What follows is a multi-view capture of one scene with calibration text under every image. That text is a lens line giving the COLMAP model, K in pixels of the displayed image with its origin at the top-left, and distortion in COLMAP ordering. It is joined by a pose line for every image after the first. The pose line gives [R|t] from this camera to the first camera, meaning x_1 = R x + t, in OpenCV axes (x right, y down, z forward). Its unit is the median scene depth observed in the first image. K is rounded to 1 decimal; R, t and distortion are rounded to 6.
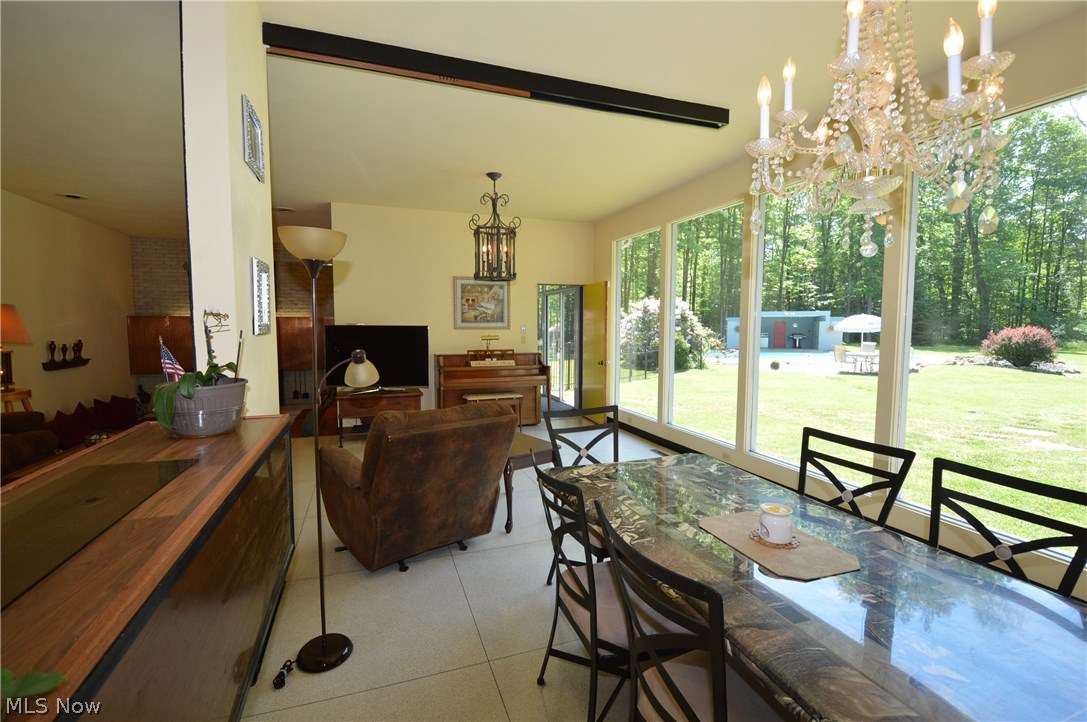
lens RADIAL K [[484.7, 0, 550.0], [0, 484.7, 362.0], [0, 0, 1]] dist [0.001062, -0.000398]
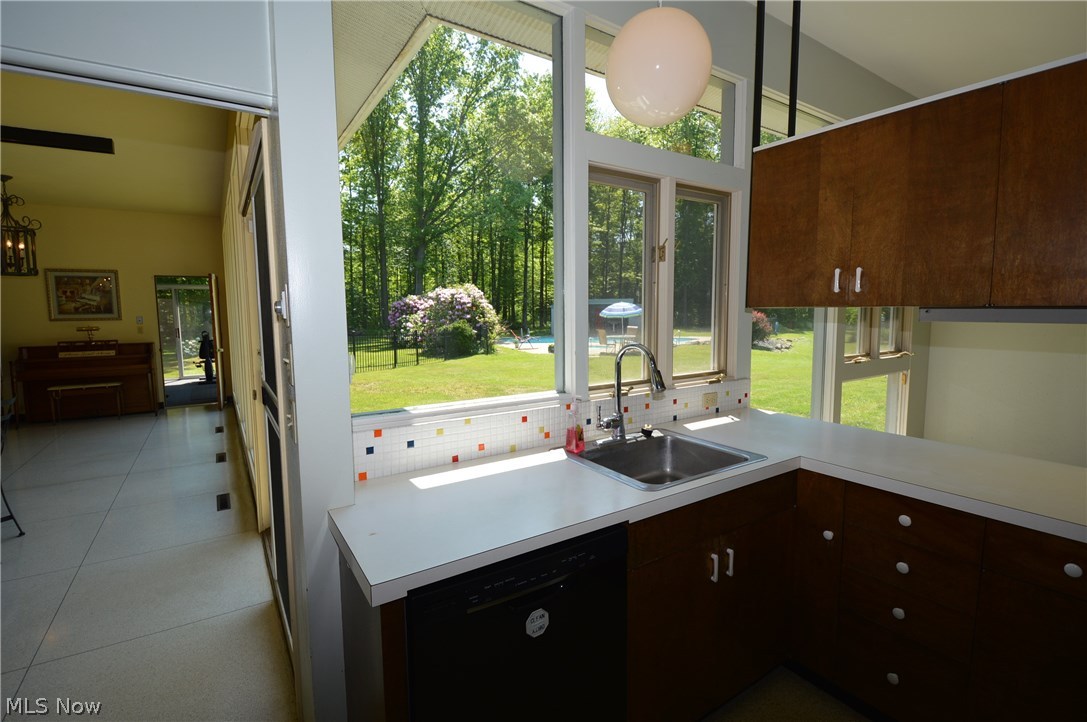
lens RADIAL K [[484.7, 0, 540.6], [0, 484.7, 356.5], [0, 0, 1]] dist [0.001062, -0.000398]
pose [[0.971109, -0.028173, 0.236968, 0.545661], [0.024702, 0.999540, 0.017603, 0.013332], [-0.237355, -0.011241, 0.971358, -0.216912]]
